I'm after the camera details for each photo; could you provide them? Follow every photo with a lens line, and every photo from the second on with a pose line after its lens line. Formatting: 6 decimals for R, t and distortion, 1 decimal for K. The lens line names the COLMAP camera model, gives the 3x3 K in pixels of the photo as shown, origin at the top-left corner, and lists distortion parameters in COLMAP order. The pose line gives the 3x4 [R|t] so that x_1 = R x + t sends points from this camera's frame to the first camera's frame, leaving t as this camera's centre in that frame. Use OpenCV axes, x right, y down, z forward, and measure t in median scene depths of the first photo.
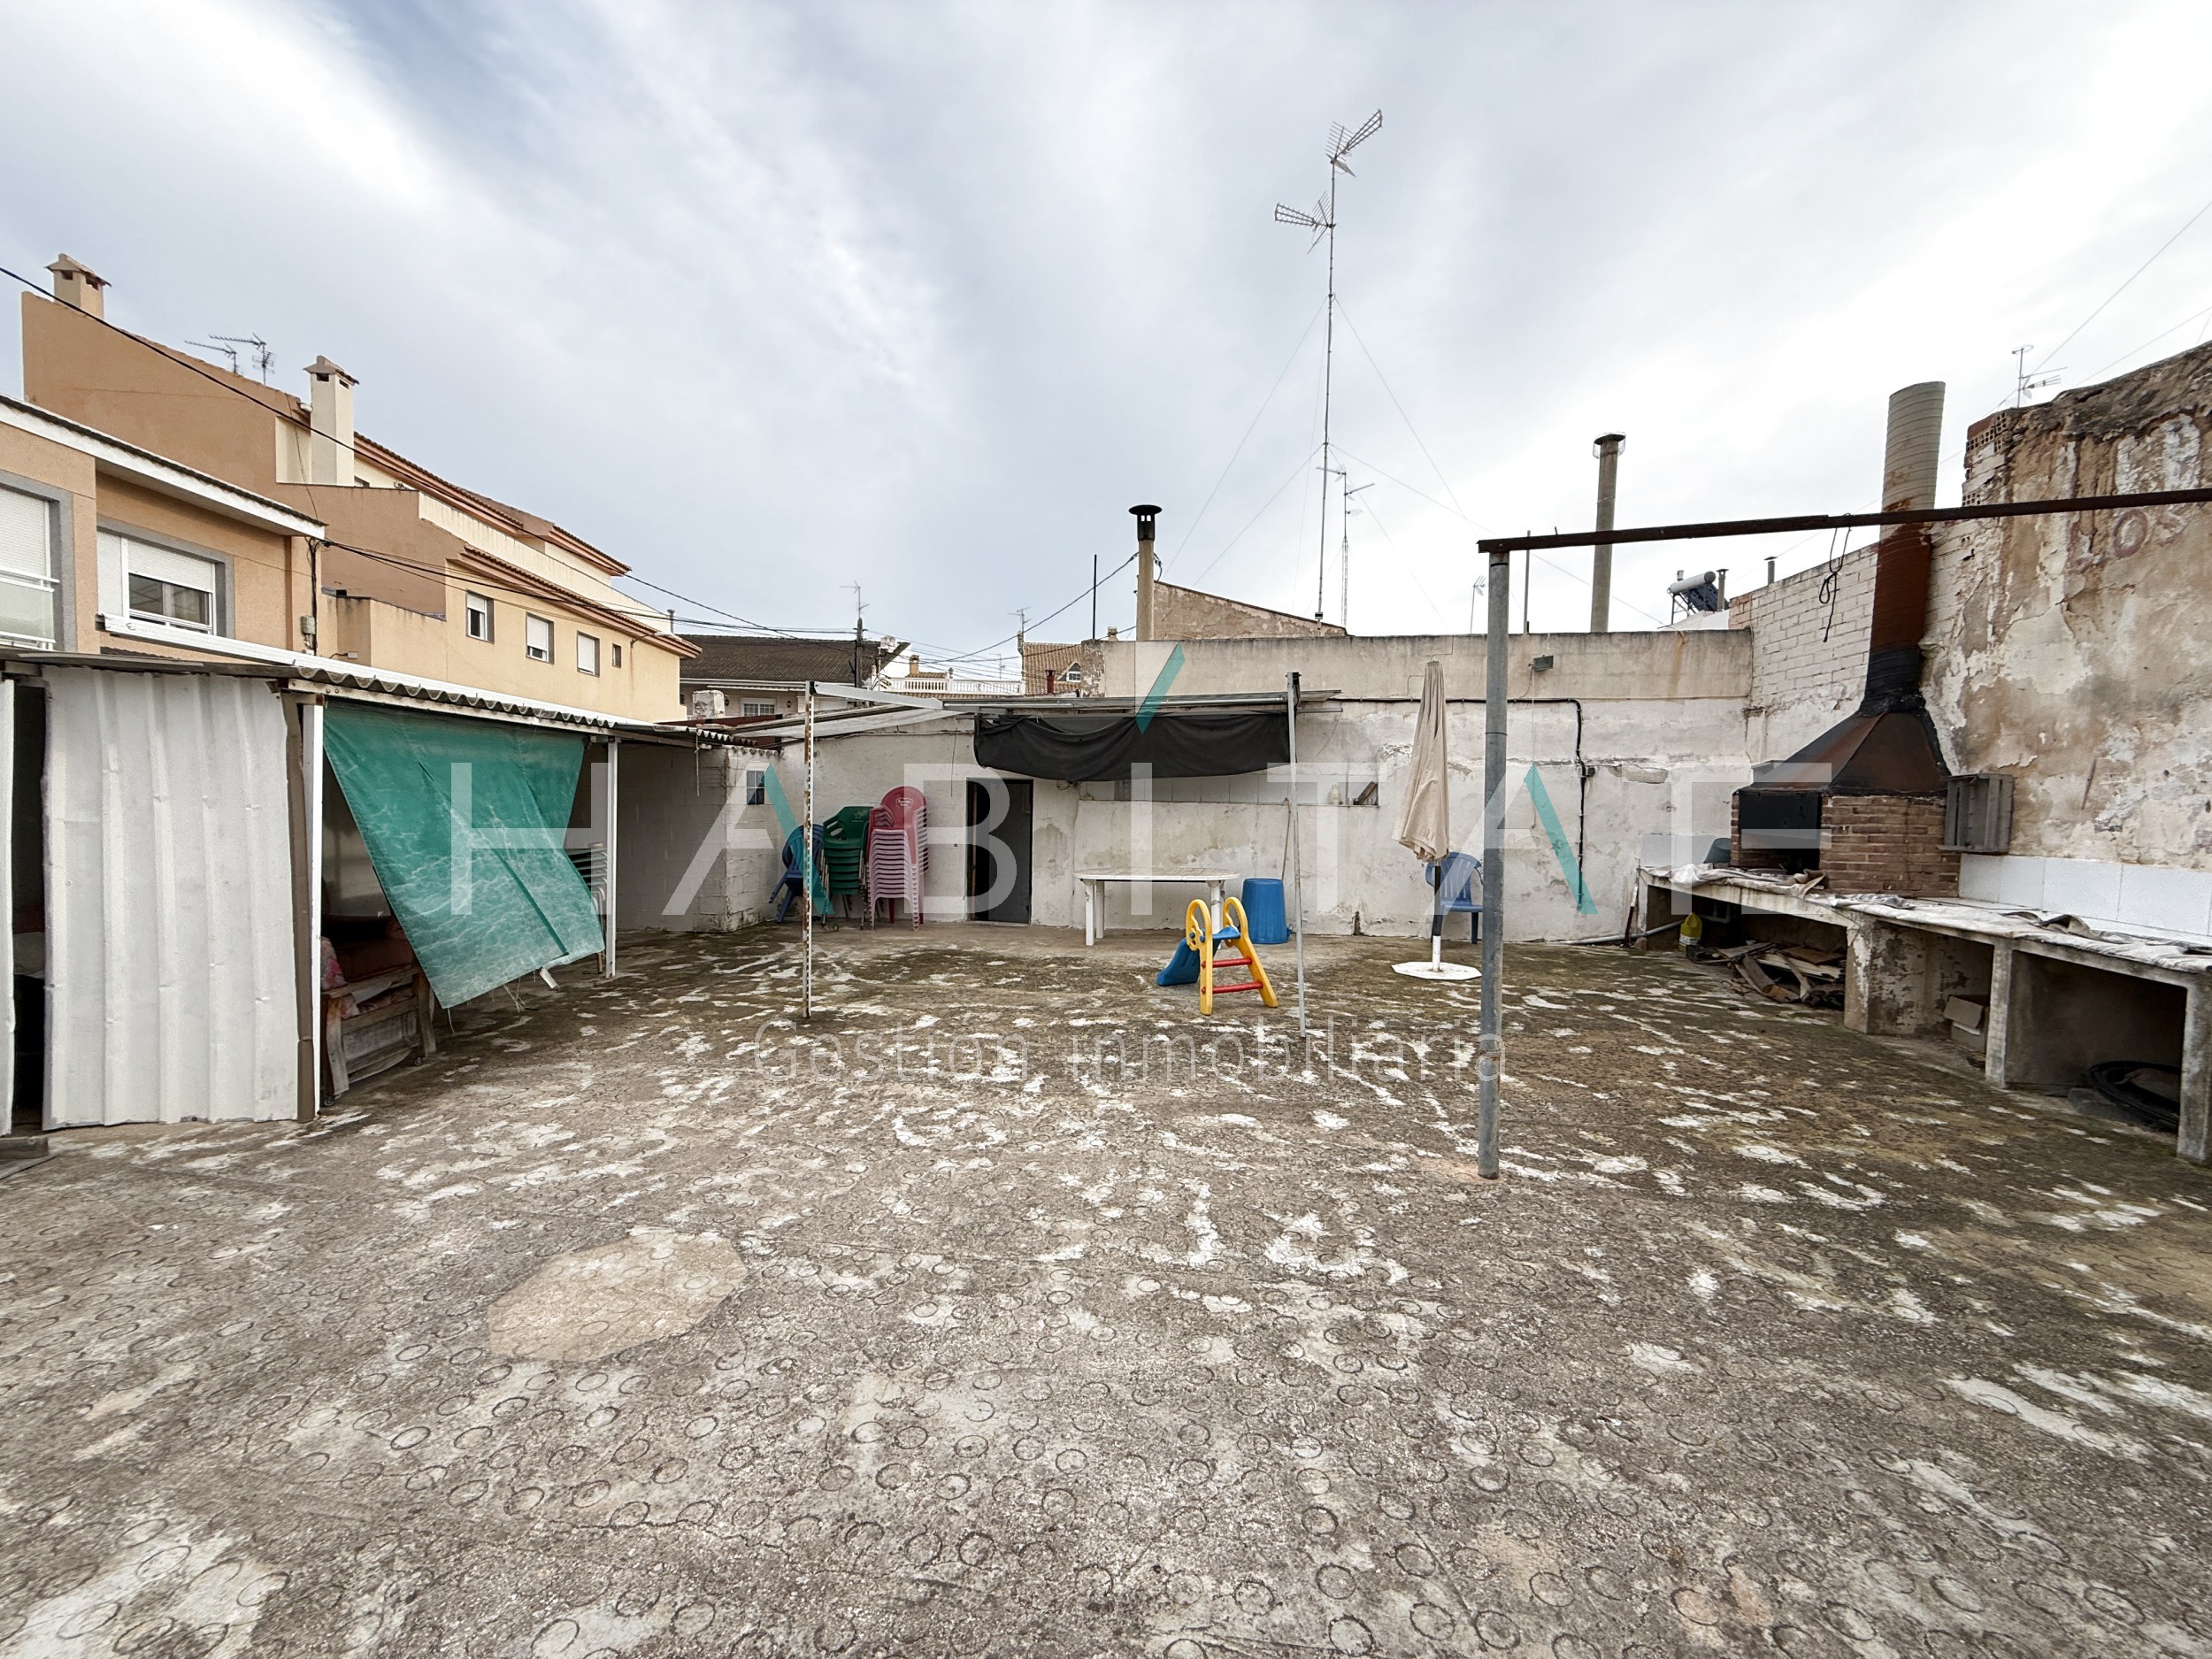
lens RADIAL K [[879.5, 0, 1097.6], [0, 879.5, 831.8], [0, 0, 1]] dist [-0.000735, 0.000177]
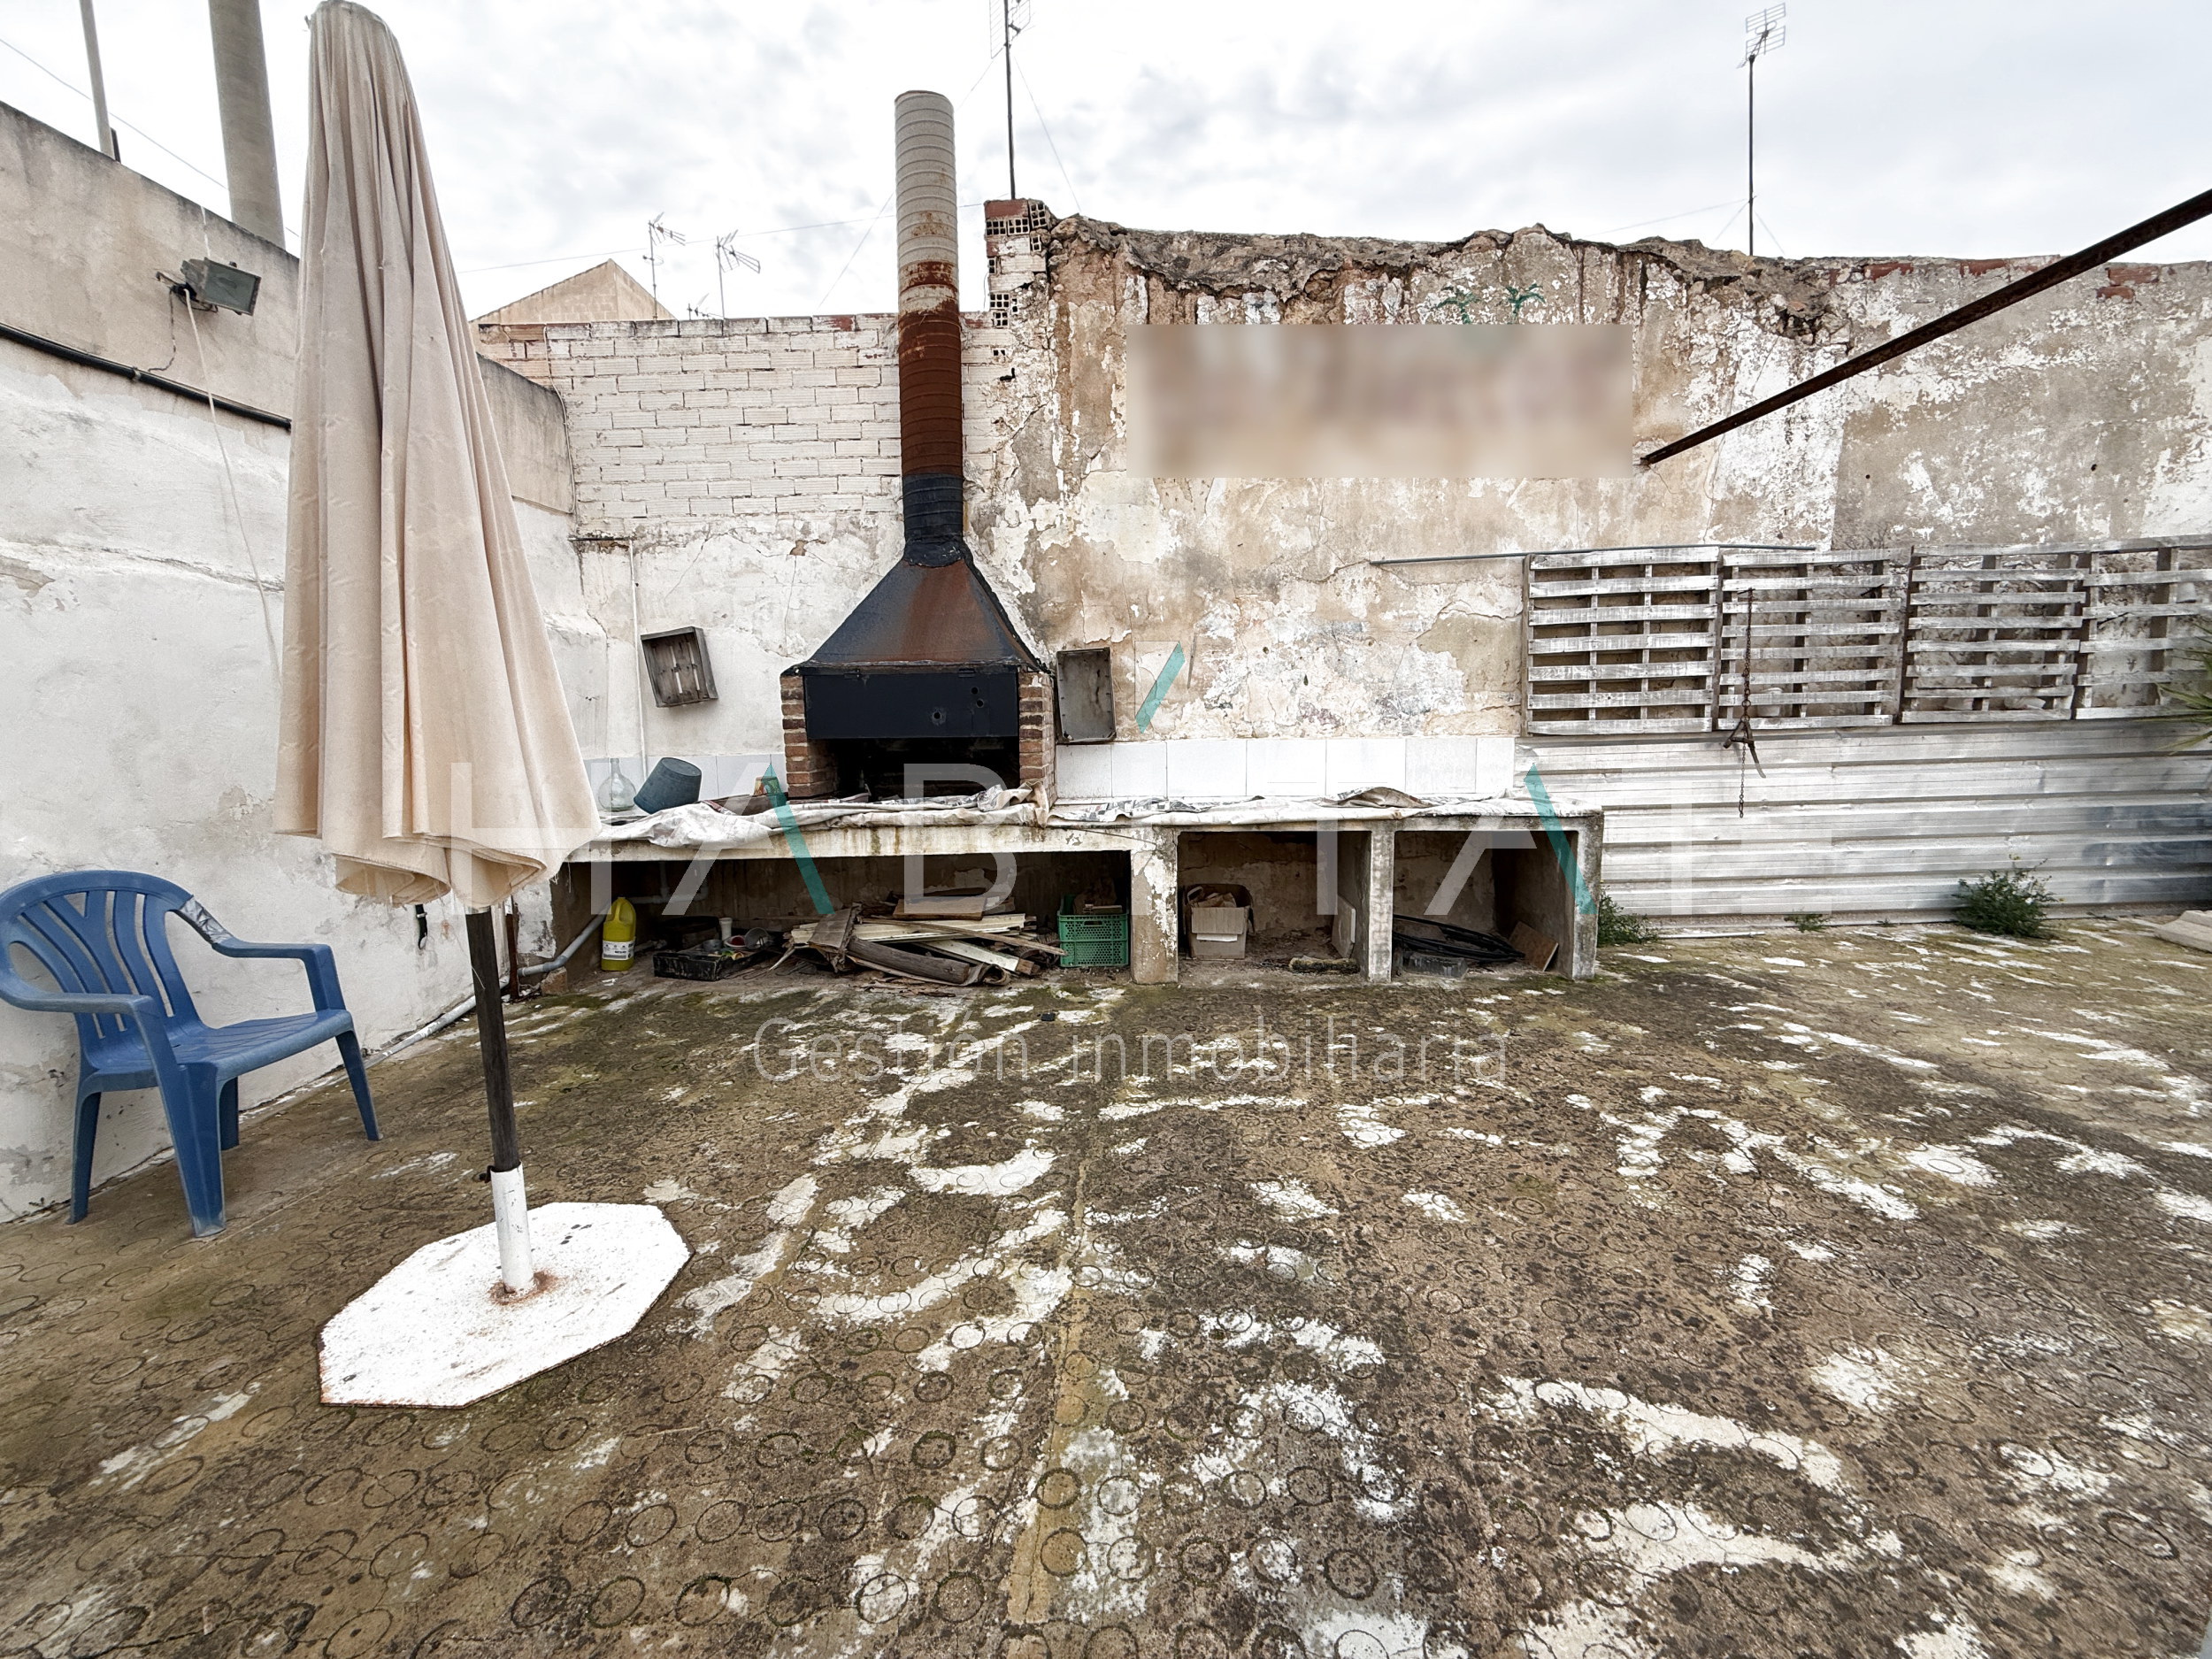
lens RADIAL K [[879.5, 0, 1096.5], [0, 879.5, 827.3], [0, 0, 1]] dist [-0.000735, 0.000177]
pose [[-0.132841, -0.128914, 0.982718, 0.125540], [0.064514, 0.988278, 0.138365, -0.011004], [-0.989036, 0.081780, -0.122967, 0.952615]]
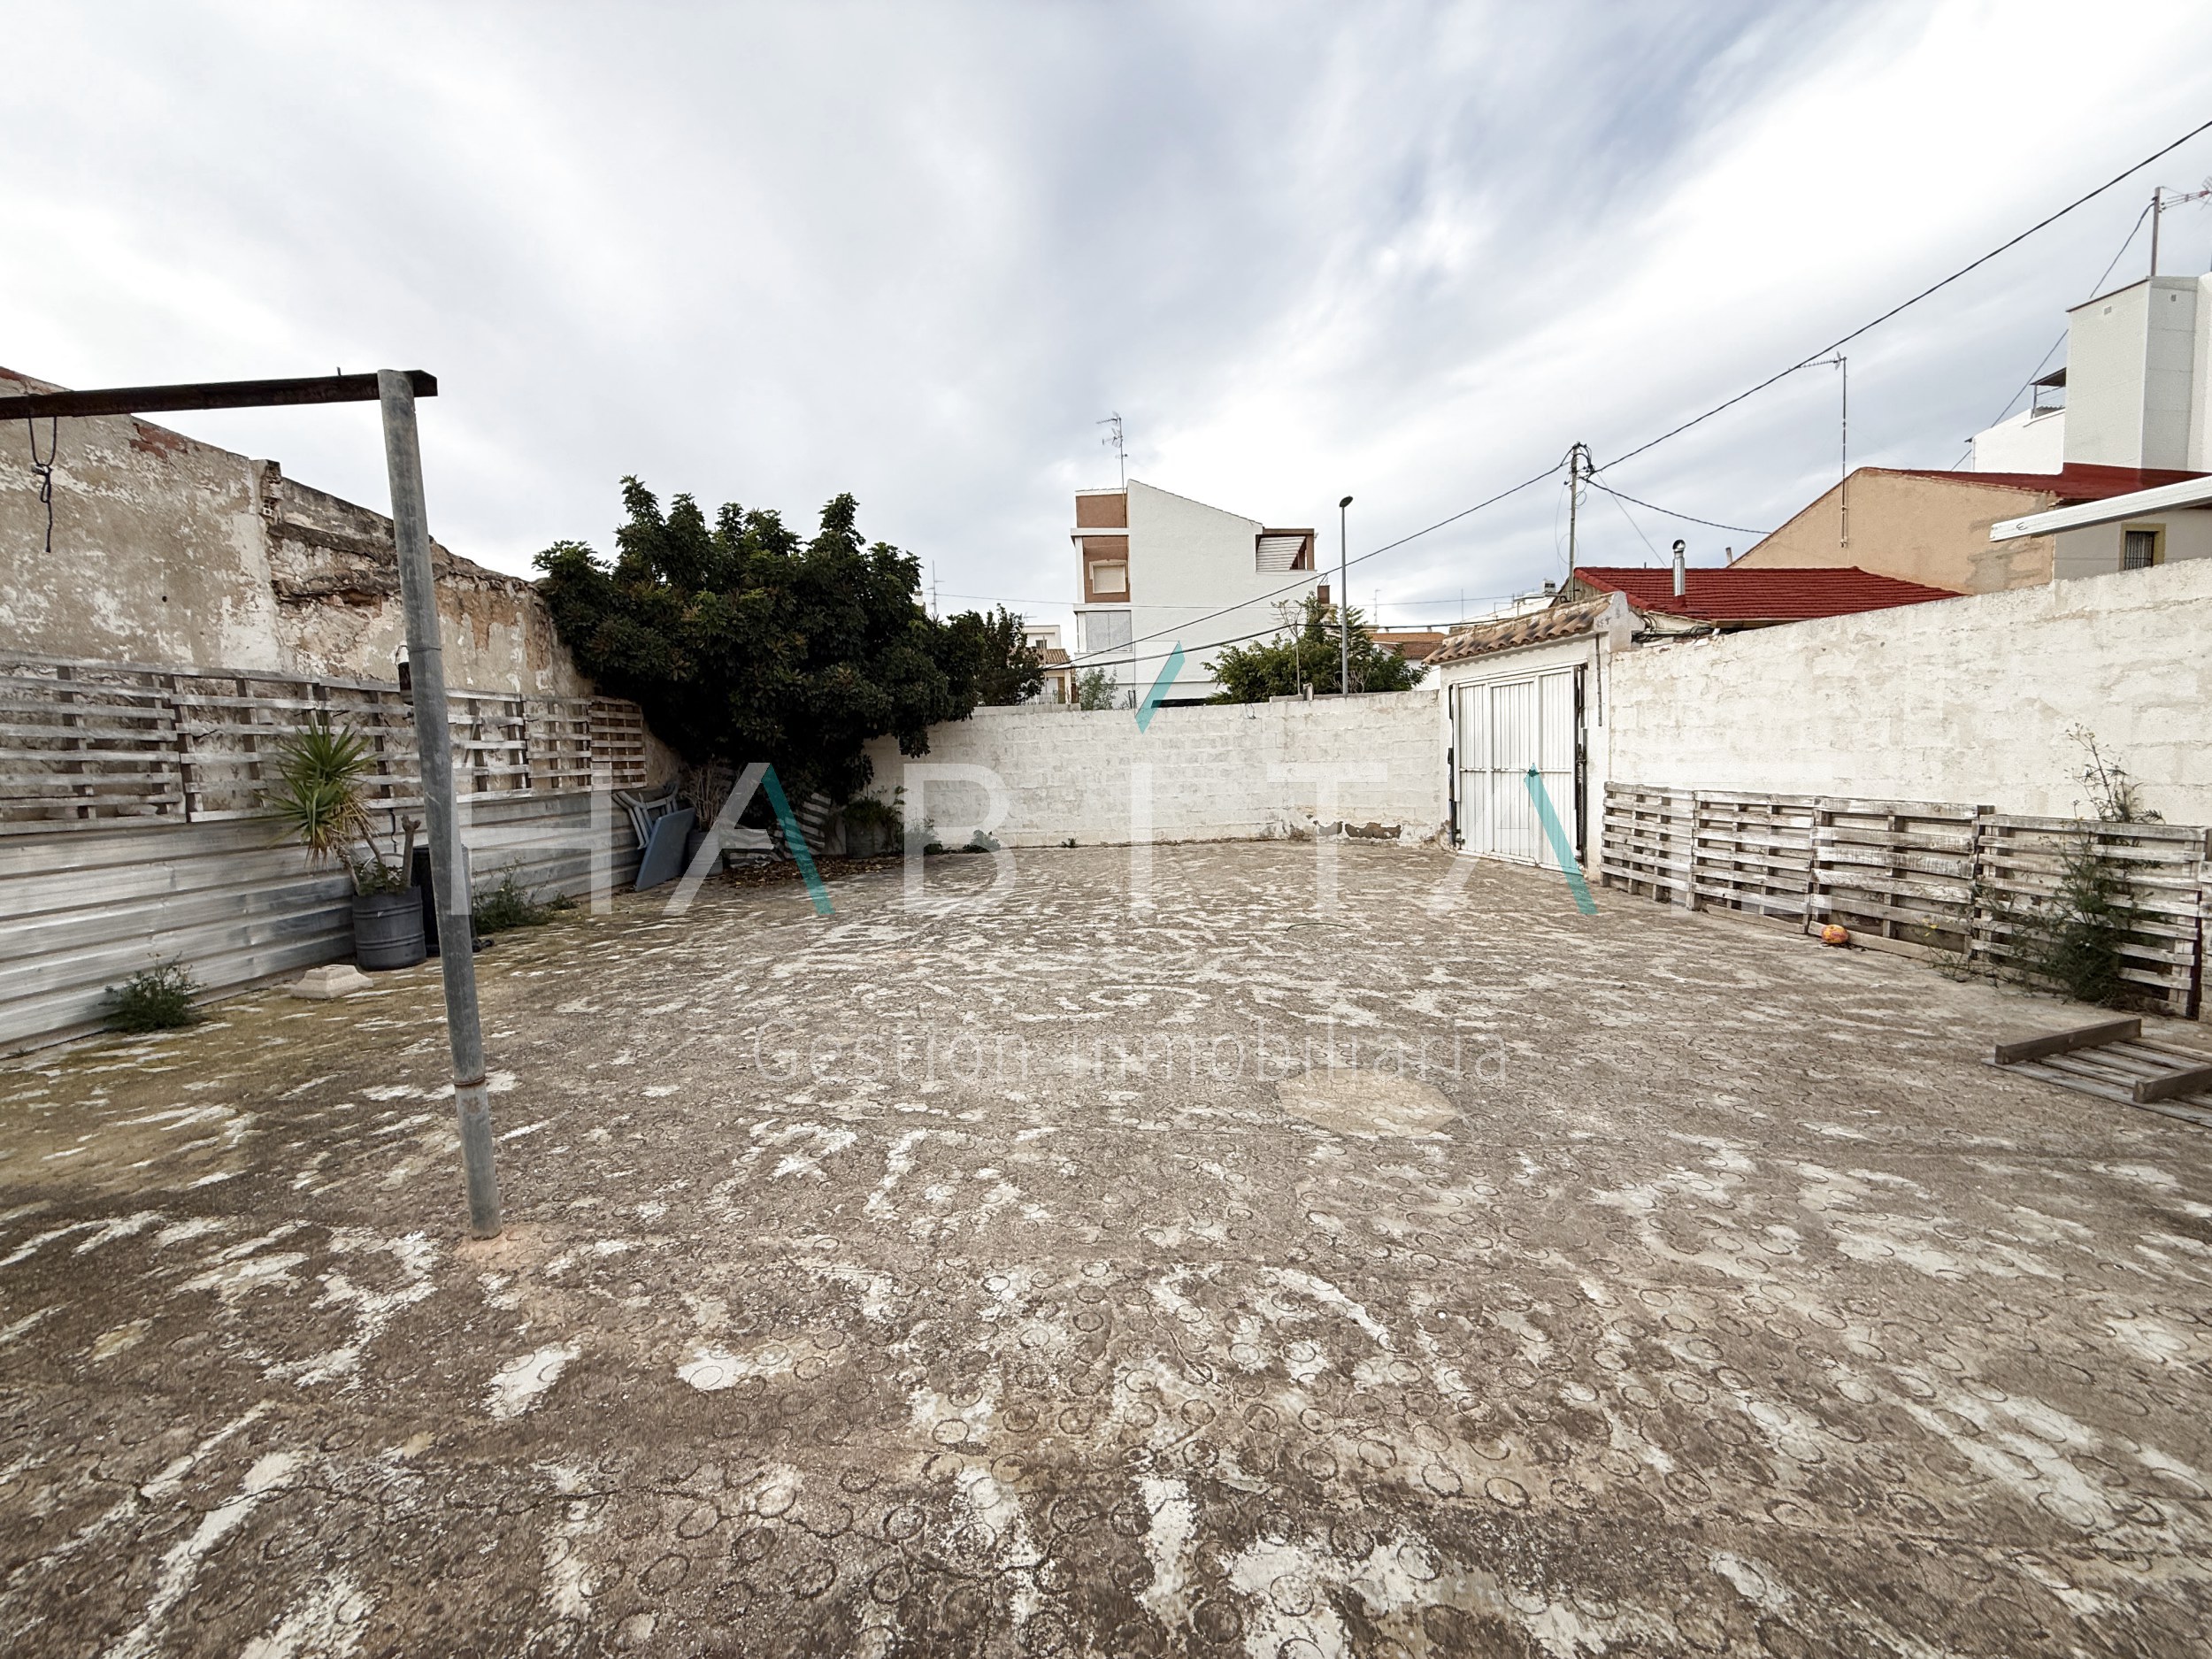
lens RADIAL K [[879.5, 0, 1099.9], [0, 879.5, 833.1], [0, 0, 1]] dist [-0.000735, 0.000177]
pose [[-0.995836, 0.029621, -0.086214, -0.016599], [0.018651, 0.991935, 0.125371, -0.022245], [0.089233, 0.123241, -0.988357, 0.930604]]
